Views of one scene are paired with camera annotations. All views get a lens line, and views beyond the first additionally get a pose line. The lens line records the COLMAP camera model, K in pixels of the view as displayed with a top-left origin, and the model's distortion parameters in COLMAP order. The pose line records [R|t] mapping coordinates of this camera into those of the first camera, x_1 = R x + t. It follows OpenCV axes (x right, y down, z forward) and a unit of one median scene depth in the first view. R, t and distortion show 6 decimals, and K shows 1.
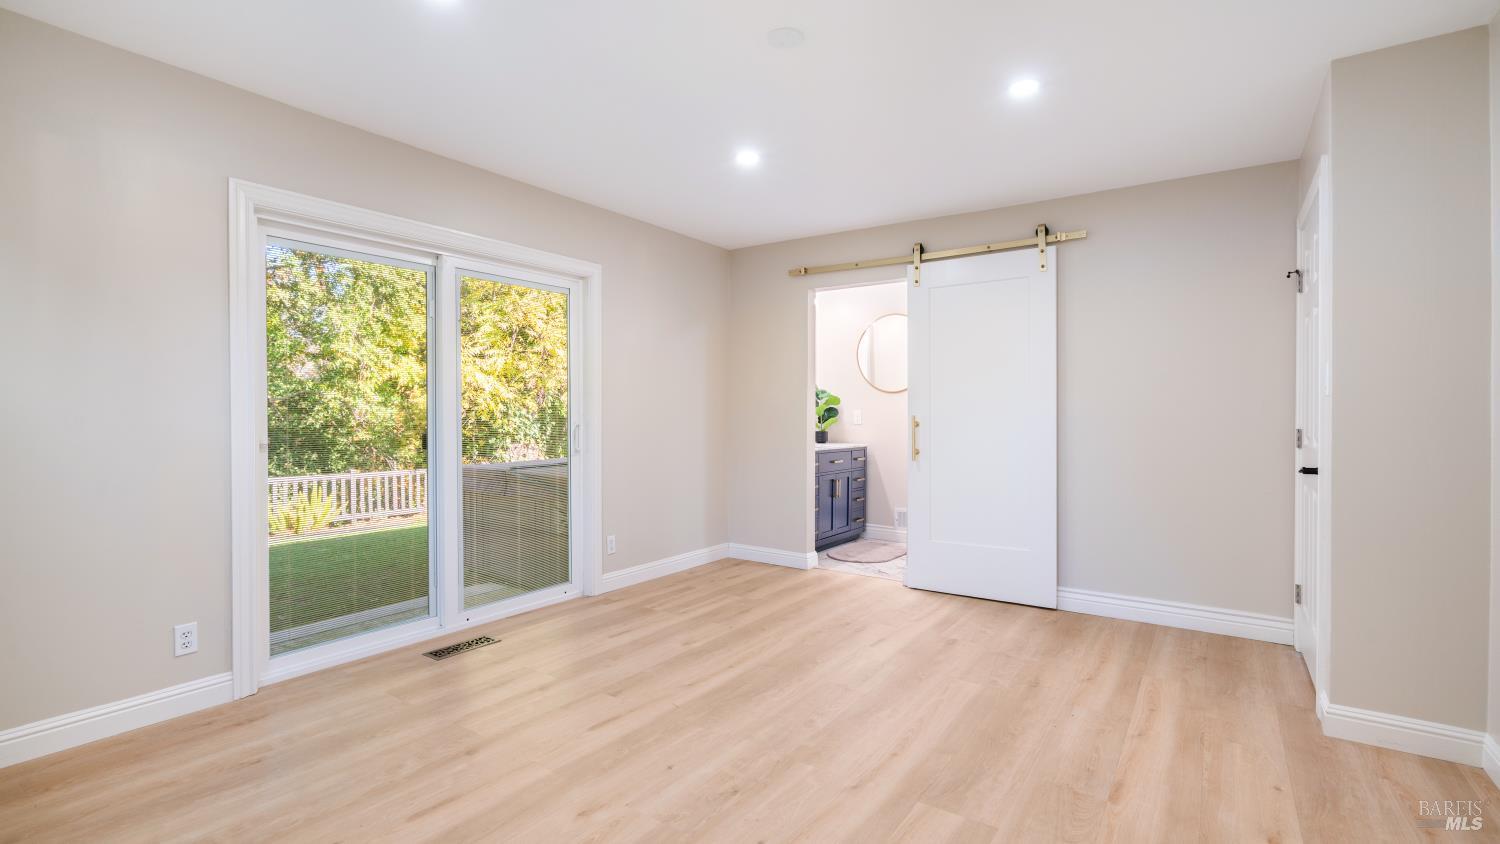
lens RADIAL K [[682.0, 0, 747.7], [0, 682.0, 419.3], [0, 0, 1]] dist [-0.004823, 0.001651]
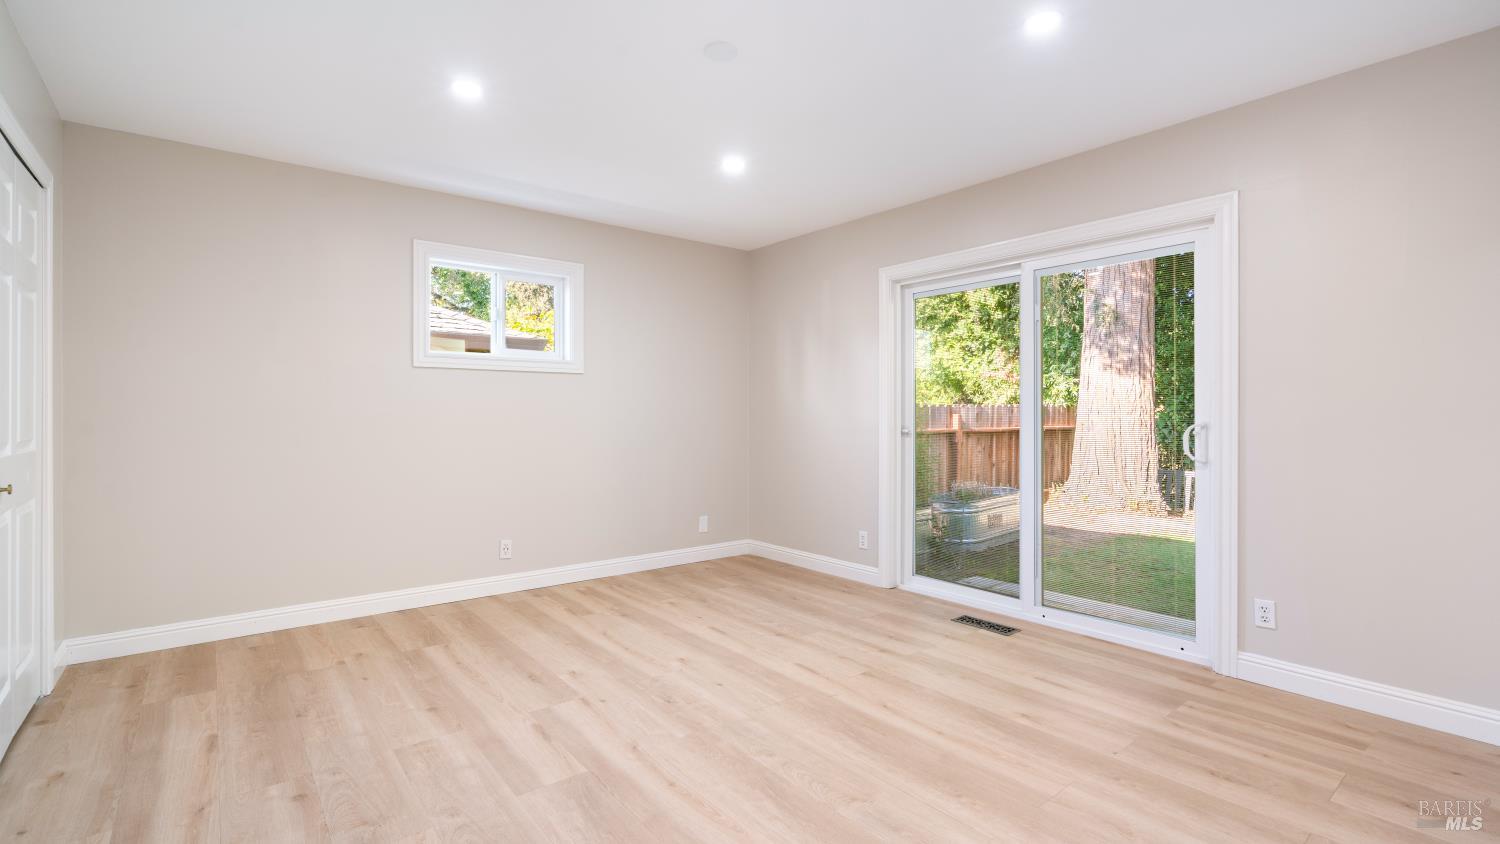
lens RADIAL K [[682.0, 0, 750.0], [0, 682.0, 419.2], [0, 0, 1]] dist [-0.004823, 0.001651]
pose [[-0.286337, 0.006457, -0.958107, 0.754763], [-0.008524, 0.999921, 0.009286, -0.003272], [0.958091, 0.010826, -0.286259, 0.970793]]
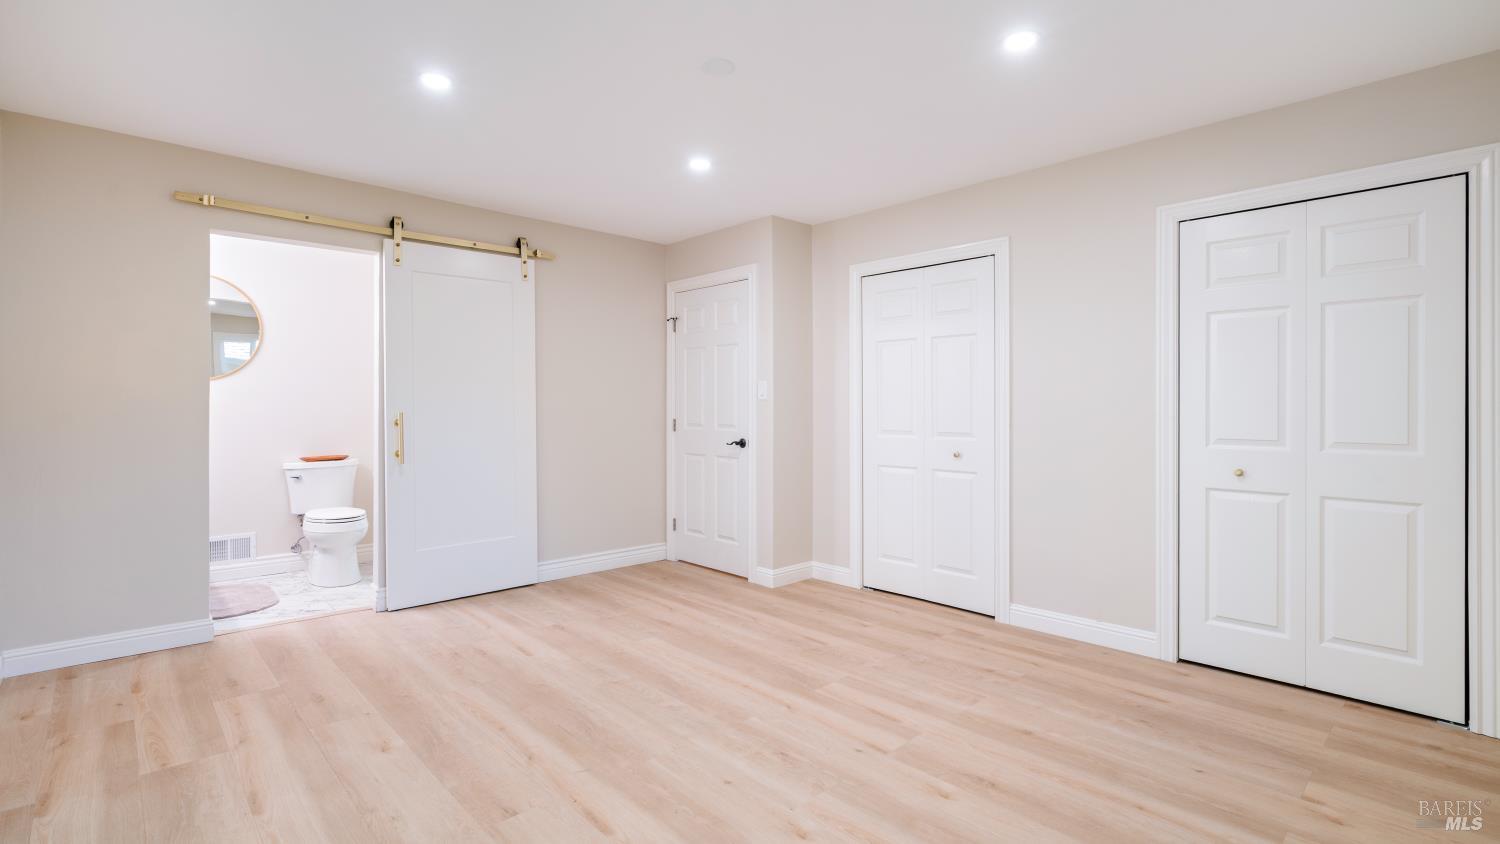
lens RADIAL K [[682.0, 0, 743.2], [0, 682.0, 409.1], [0, 0, 1]] dist [-0.004823, 0.001651]
pose [[0.214984, -0.004528, 0.976607, -0.716089], [0.007437, 0.999968, 0.002999, -0.013110], [-0.976589, 0.006619, 0.215011, 0.525717]]
